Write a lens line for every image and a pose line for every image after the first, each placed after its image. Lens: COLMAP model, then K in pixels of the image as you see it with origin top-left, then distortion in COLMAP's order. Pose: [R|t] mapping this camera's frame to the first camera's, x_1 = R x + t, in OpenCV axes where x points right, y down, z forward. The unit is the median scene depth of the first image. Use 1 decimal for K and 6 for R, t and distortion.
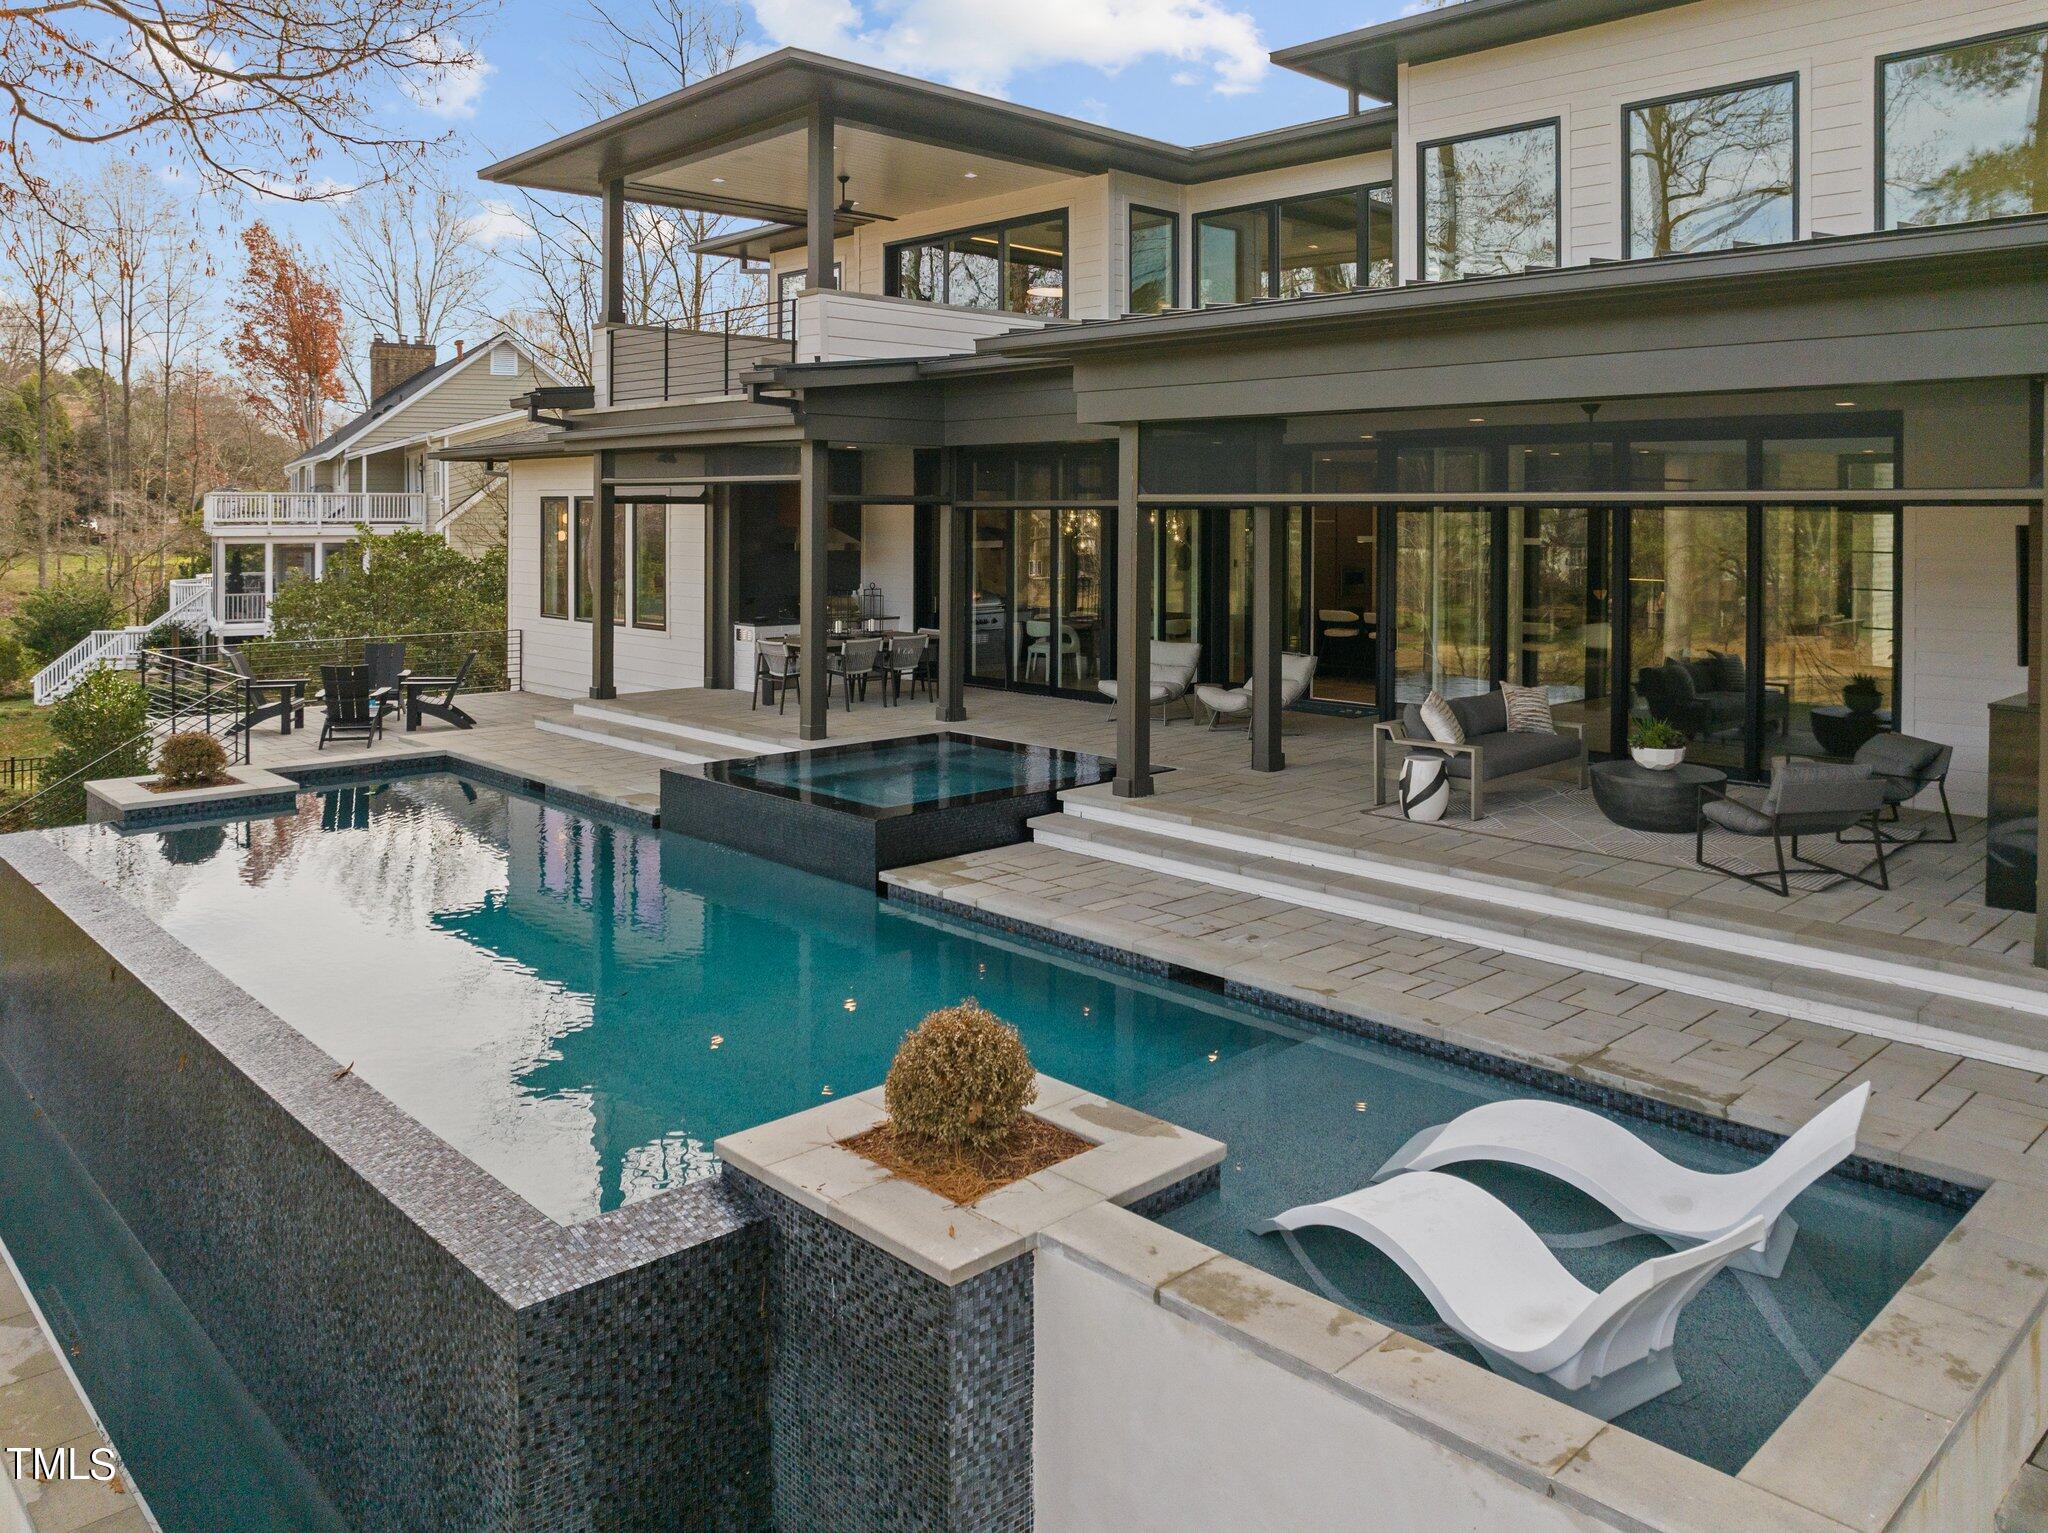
lens RADIAL K [[1510.7, 0, 1038.2], [0, 1510.7, 565.5], [0, 0, 1]] dist [-0.036737, 0.006813]
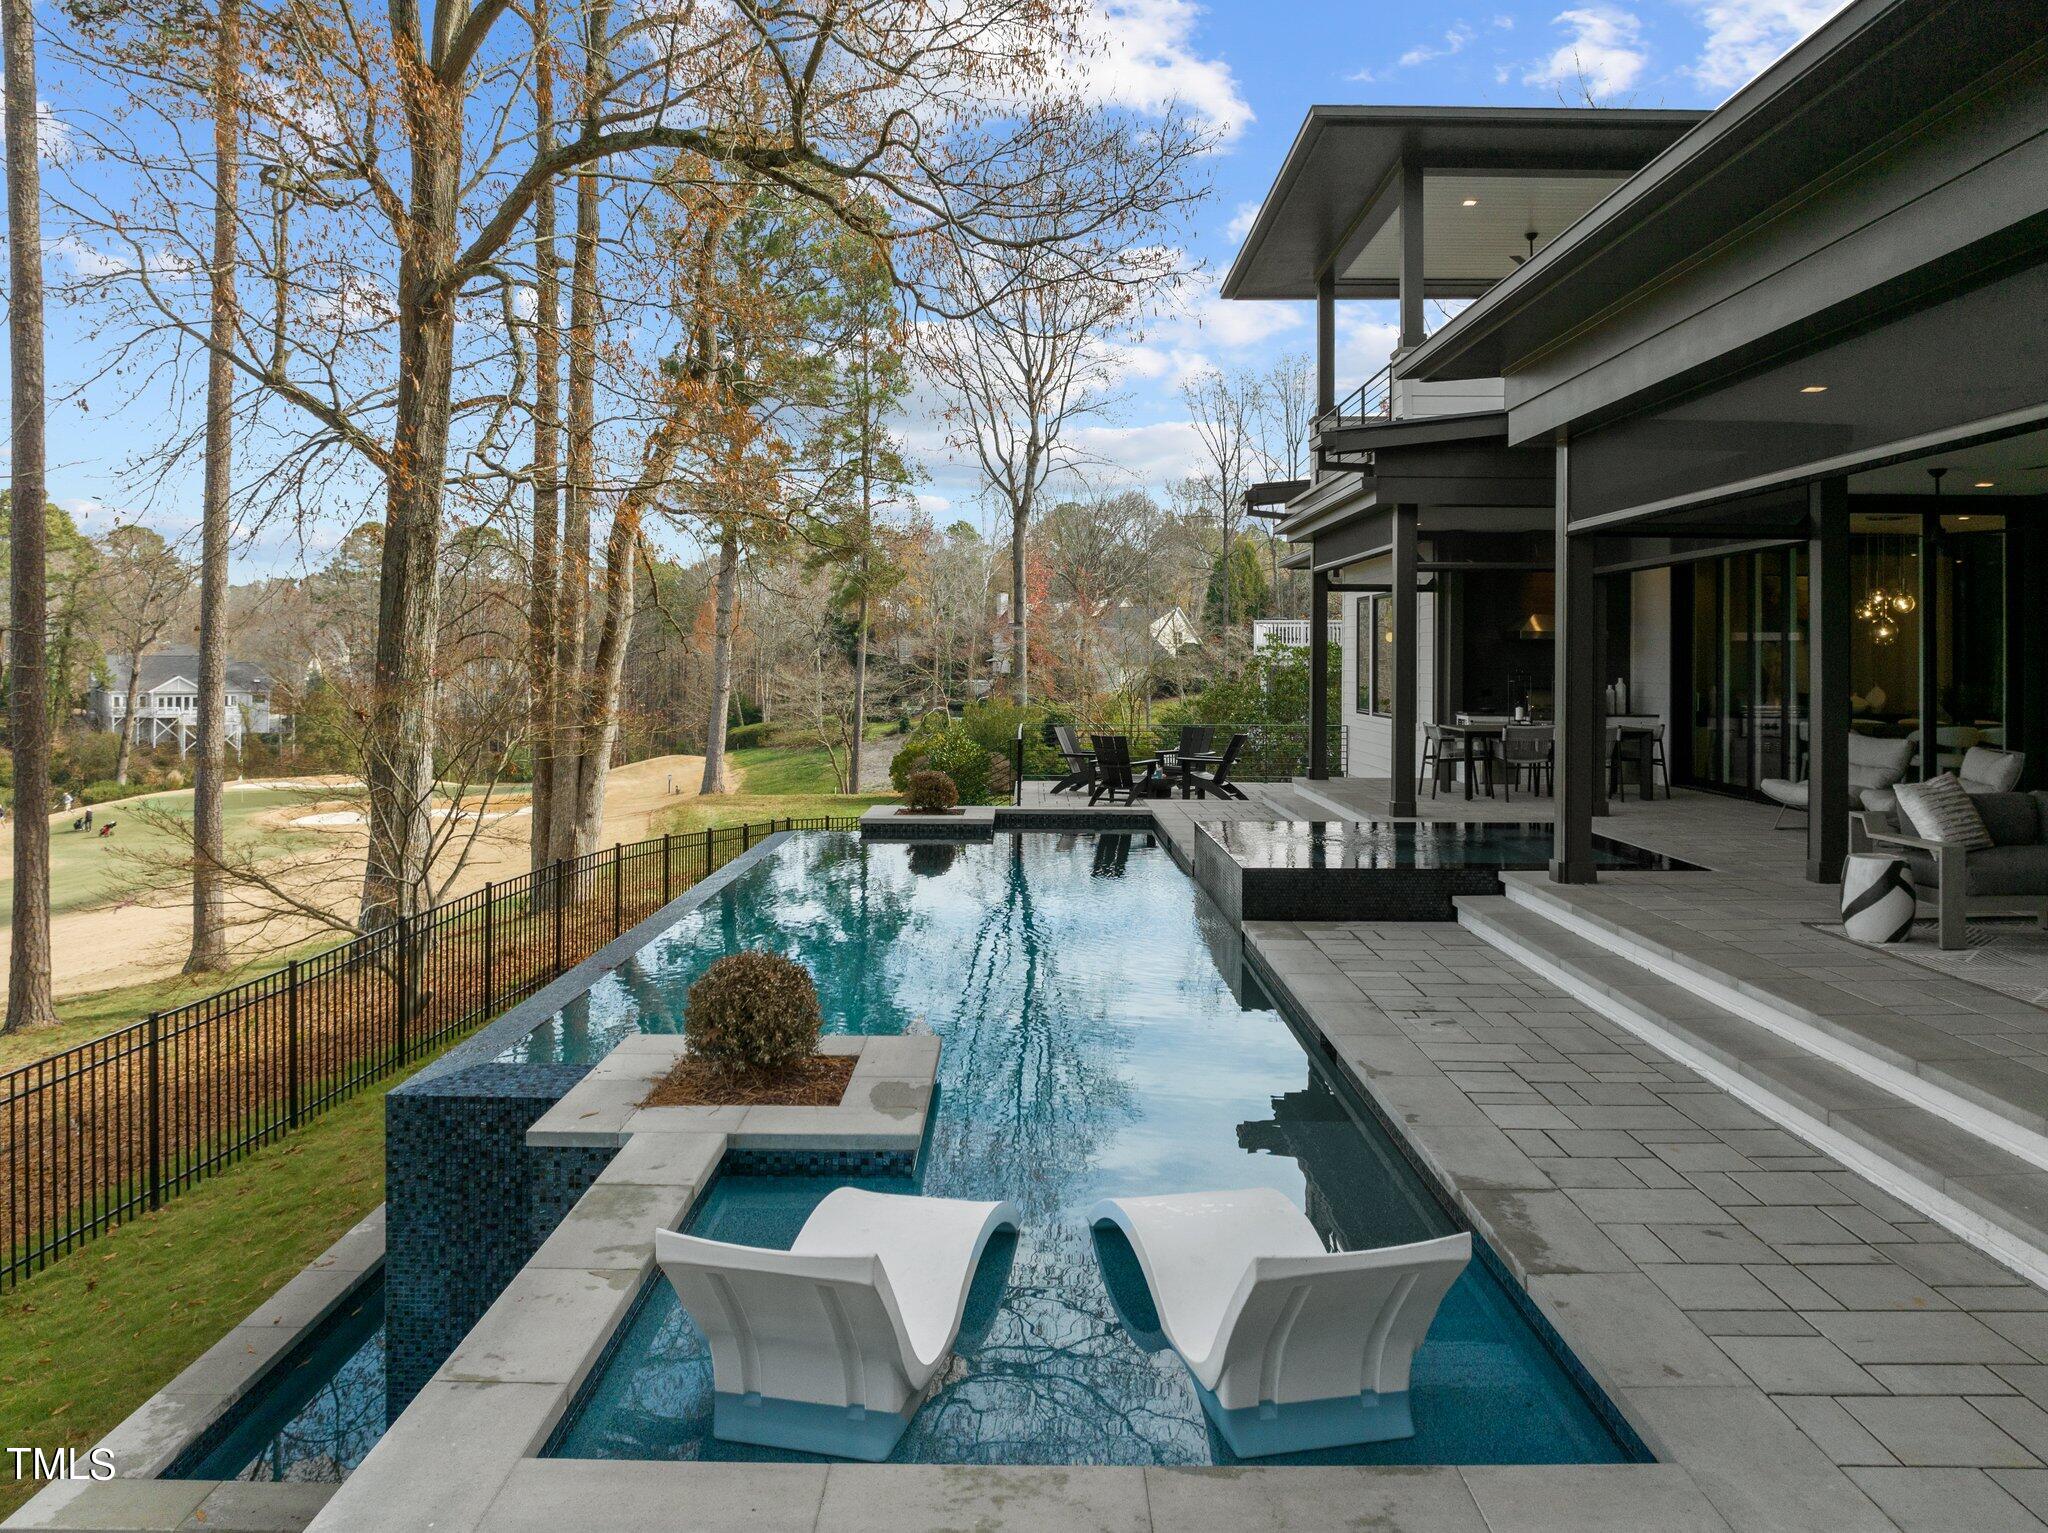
lens RADIAL K [[1482.6, 0, 1029.7], [0, 1482.6, 667.3], [0, 0, 1]] dist [-0.039582, -0.003465]
pose [[0.717299, 0.003805, -0.696755, 0.297631], [-0.027884, 0.999341, -0.023249, 0.042803], [0.696207, 0.036104, 0.716933, 0.141416]]
